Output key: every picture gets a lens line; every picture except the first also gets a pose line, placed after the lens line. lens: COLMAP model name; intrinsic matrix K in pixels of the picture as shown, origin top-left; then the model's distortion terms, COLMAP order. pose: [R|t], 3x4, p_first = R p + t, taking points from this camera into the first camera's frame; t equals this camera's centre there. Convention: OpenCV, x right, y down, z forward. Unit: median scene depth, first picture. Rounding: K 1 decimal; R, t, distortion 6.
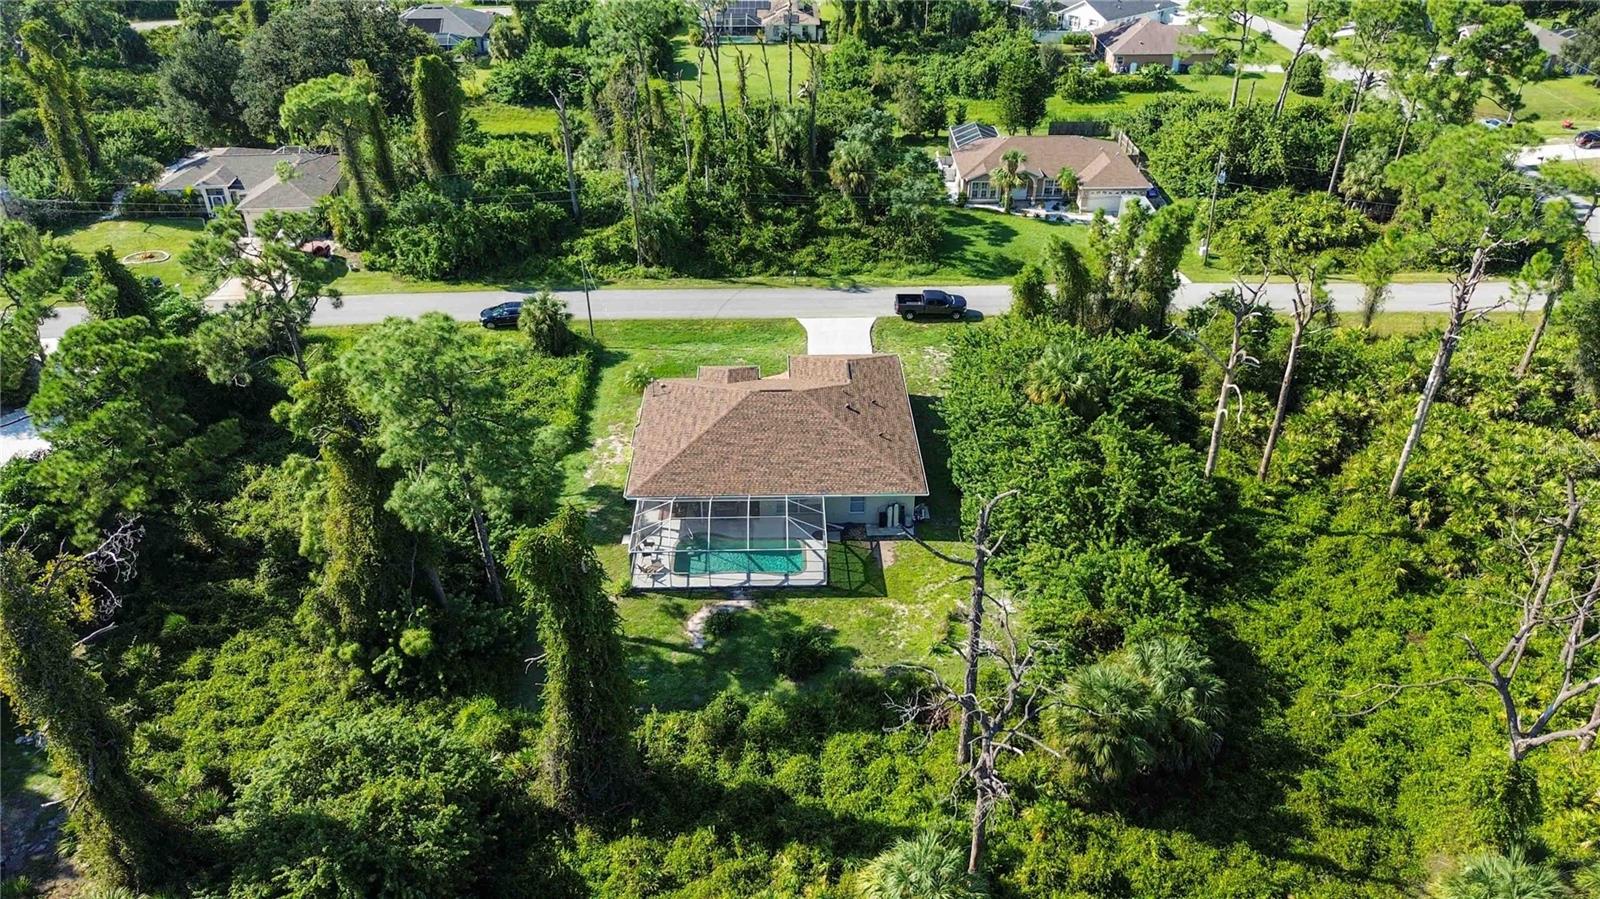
lens RADIAL K [[1130.3, 0, 799.4], [0, 1130.3, 451.5], [0, 0, 1]] dist [0.068331, -0.066440]
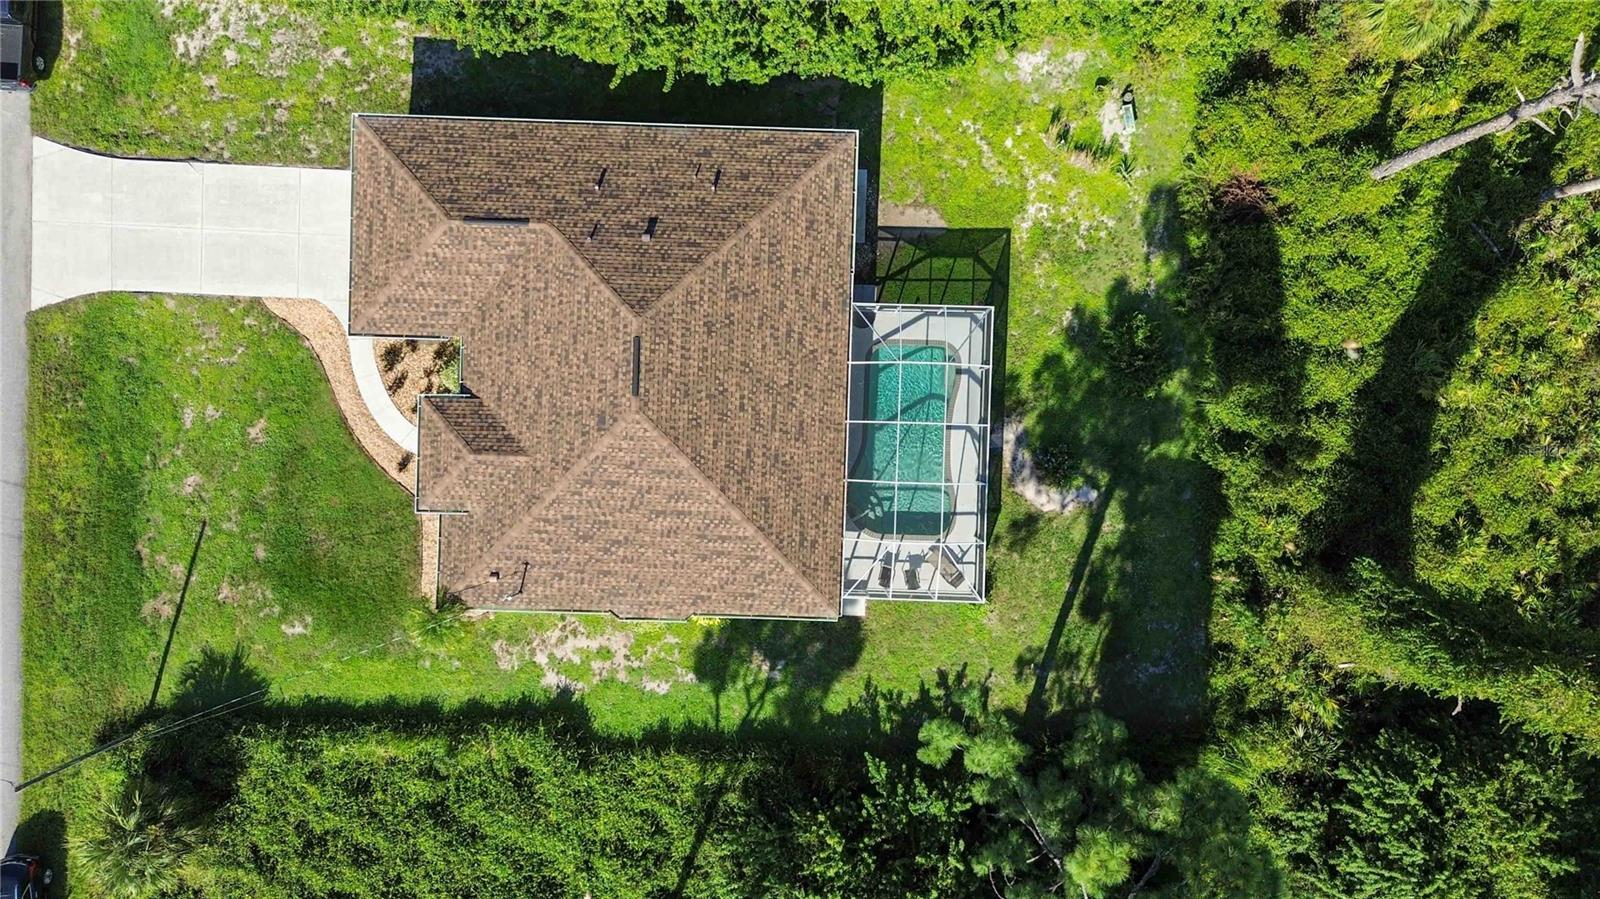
lens RADIAL K [[1130.3, 0, 796.1], [0, 1130.3, 447.7], [0, 0, 1]] dist [0.068331, -0.066440]
pose [[0.054701, -0.998358, -0.016973, -0.047051], [0.526426, 0.014391, 0.850099, -0.478835], [-0.848459, -0.055437, 0.526349, 0.657377]]
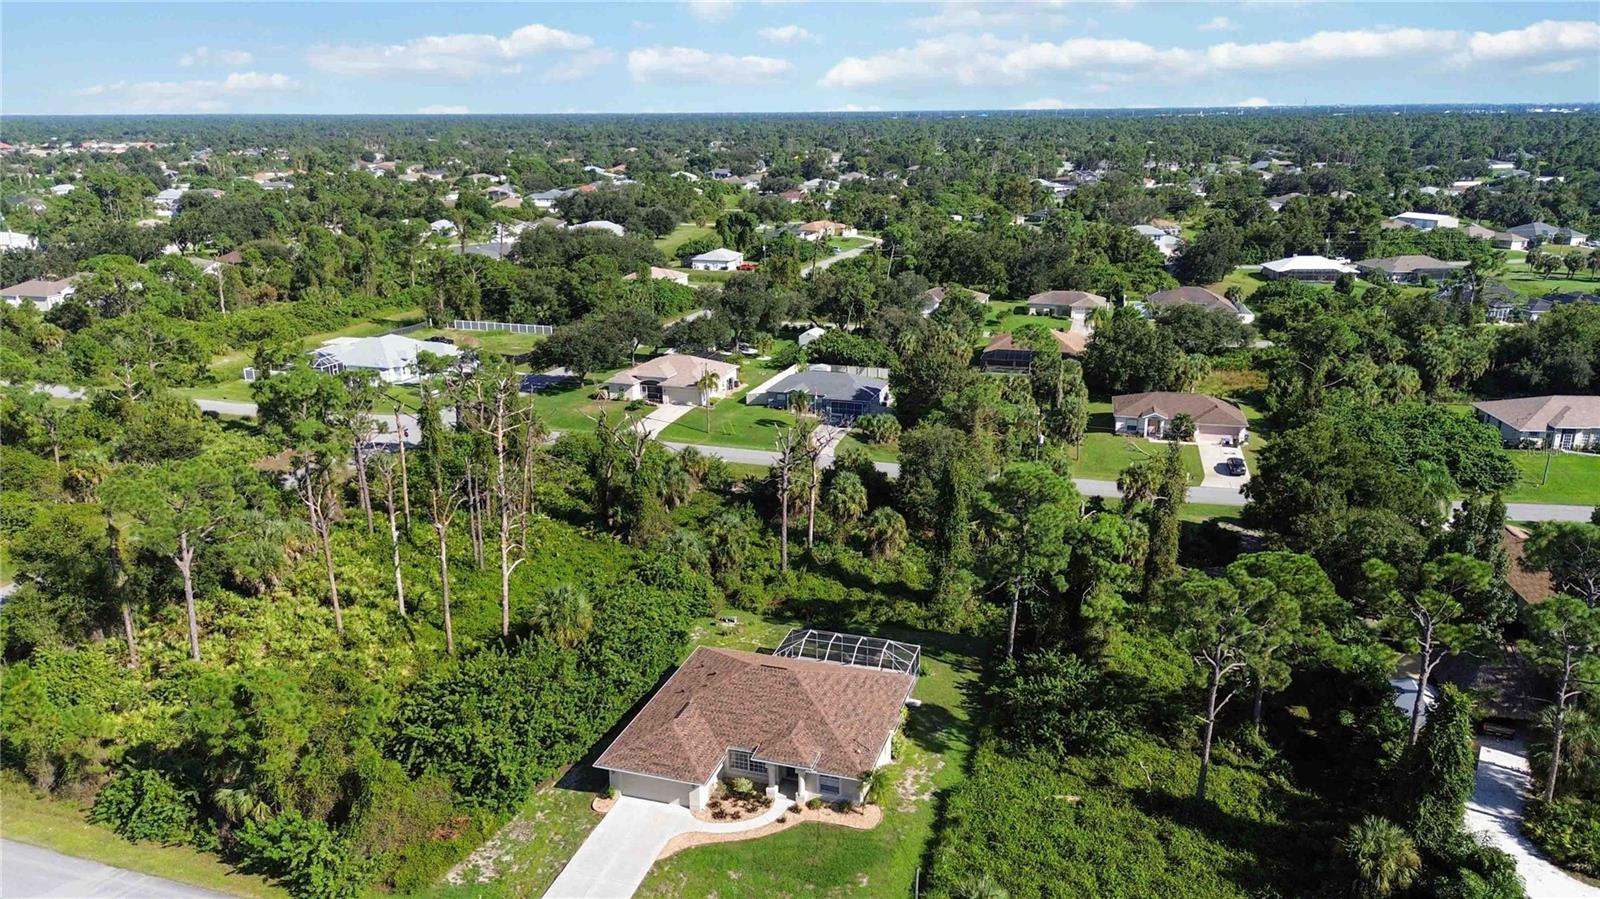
lens RADIAL K [[1130.3, 0, 799.3], [0, 1130.3, 444.0], [0, 0, 1]] dist [0.068331, -0.066440]
pose [[-0.944626, -0.091582, 0.315109, -0.391554], [0.173768, 0.674973, 0.717088, -1.040932], [-0.278363, 0.732136, -0.621684, 1.562921]]
